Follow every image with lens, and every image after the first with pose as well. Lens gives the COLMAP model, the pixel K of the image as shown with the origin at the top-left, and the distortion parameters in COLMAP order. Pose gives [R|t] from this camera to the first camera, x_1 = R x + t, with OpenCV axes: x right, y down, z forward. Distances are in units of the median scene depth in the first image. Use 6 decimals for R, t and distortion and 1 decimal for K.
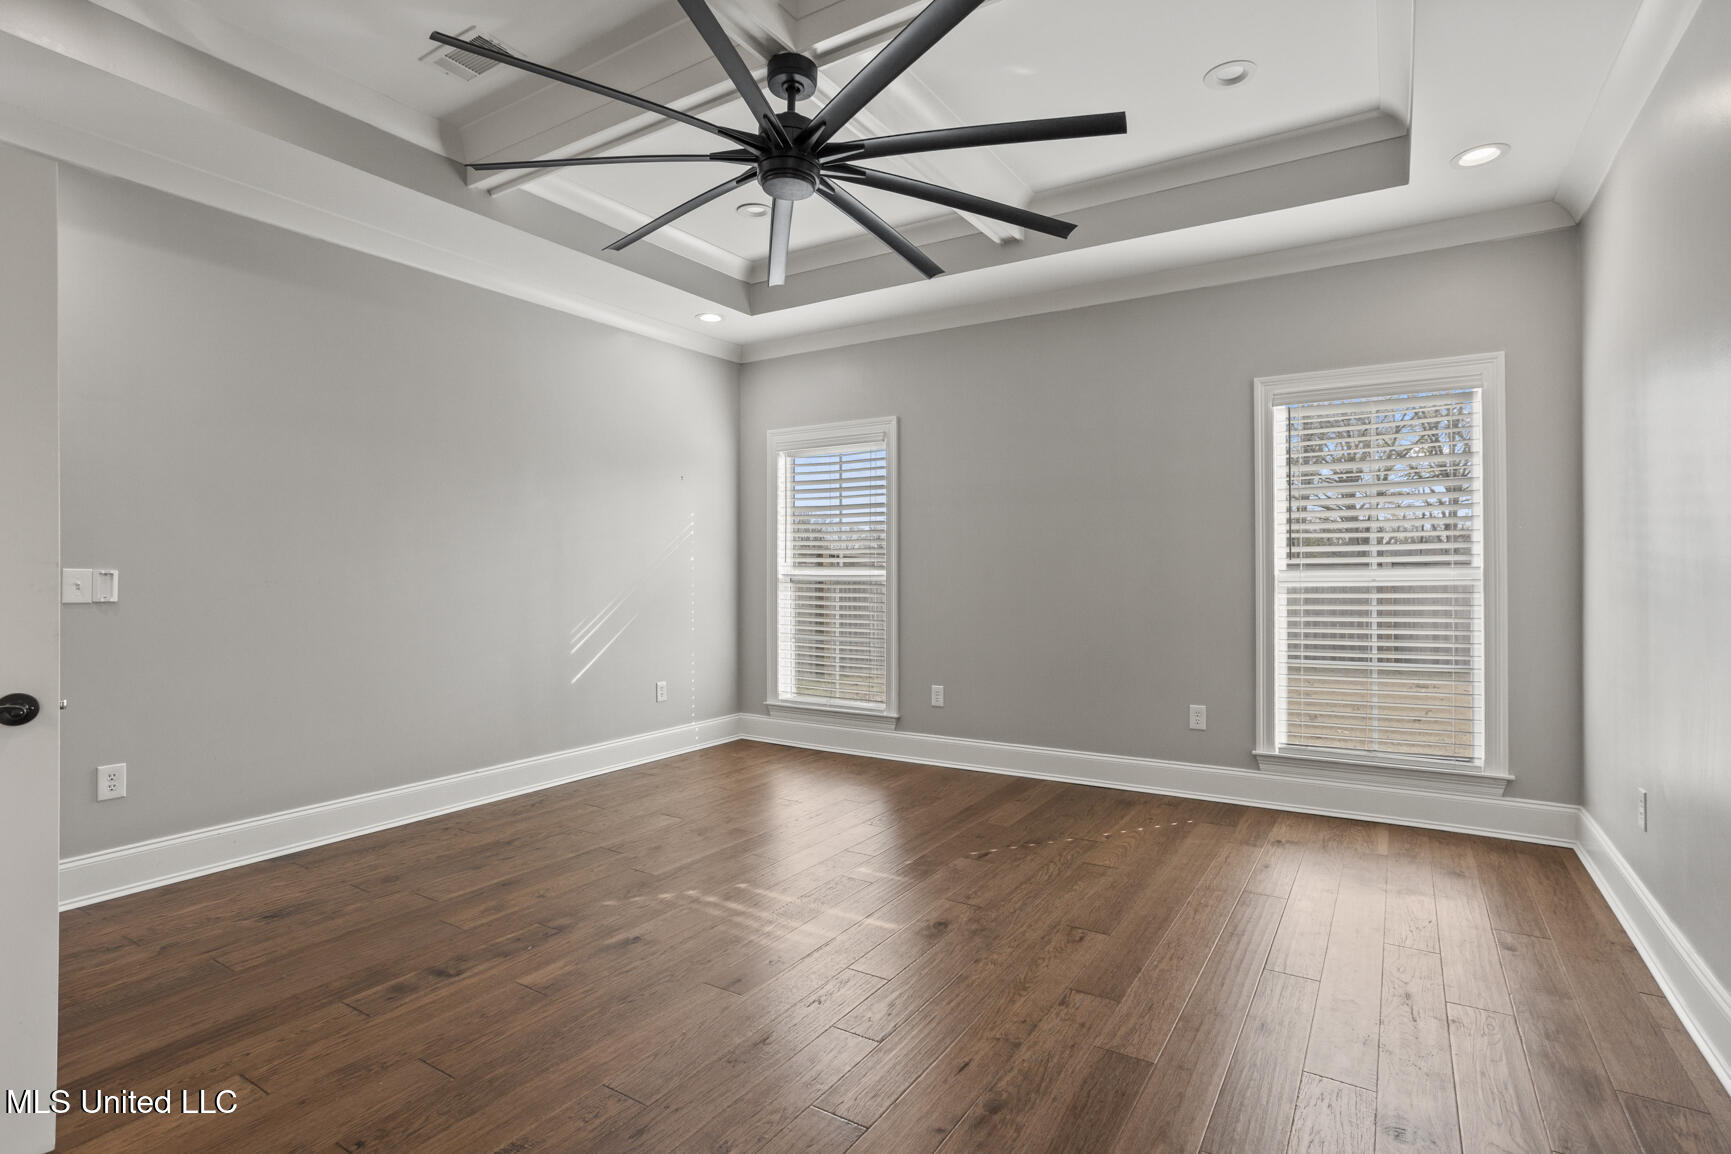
lens RADIAL K [[846.8, 0, 870.4], [0, 846.8, 575.6], [0, 0, 1]] dist [-0.017233, 0.003037]
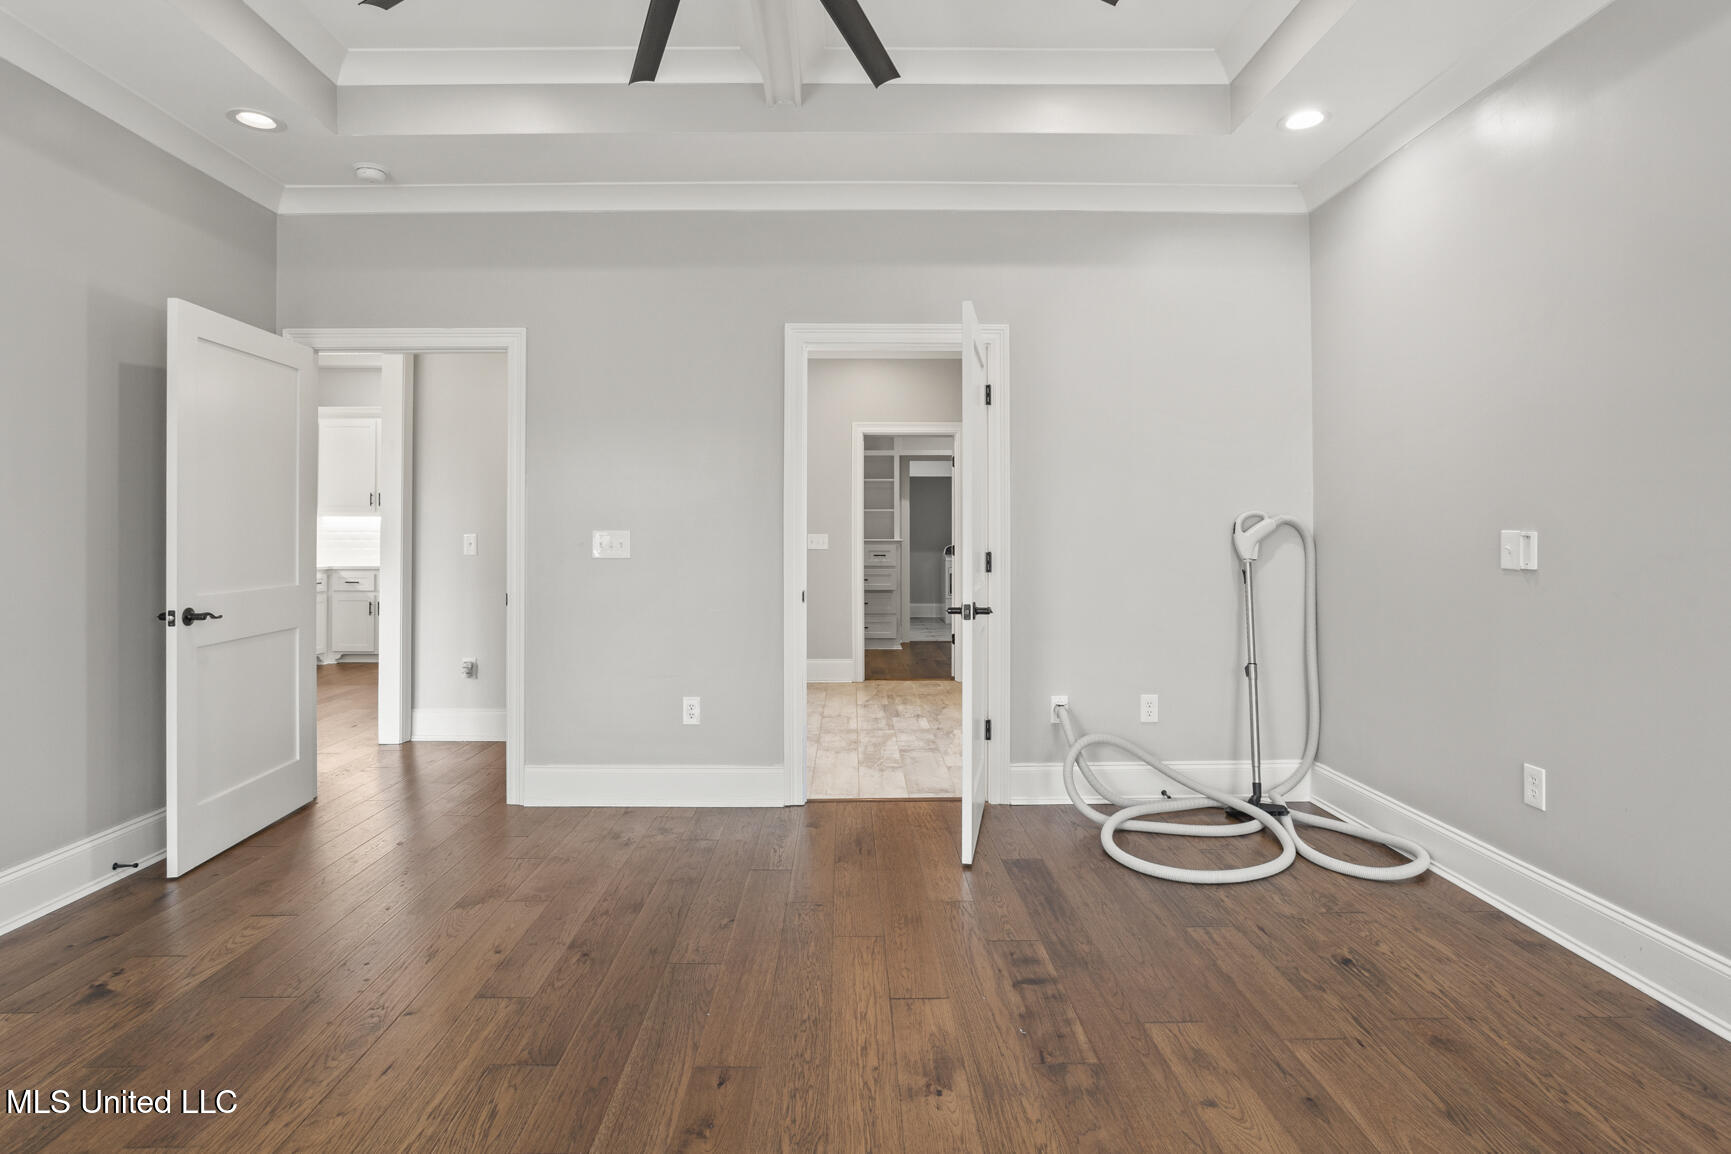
lens RADIAL K [[846.8, 0, 825.8], [0, 846.8, 529.4], [0, 0, 1]] dist [-0.017233, 0.003037]
pose [[-0.837836, 0.000945, -0.545921, 0.148855], [0.004377, 0.999978, -0.004986, -0.007931], [0.545904, -0.006567, -0.837822, 1.446939]]
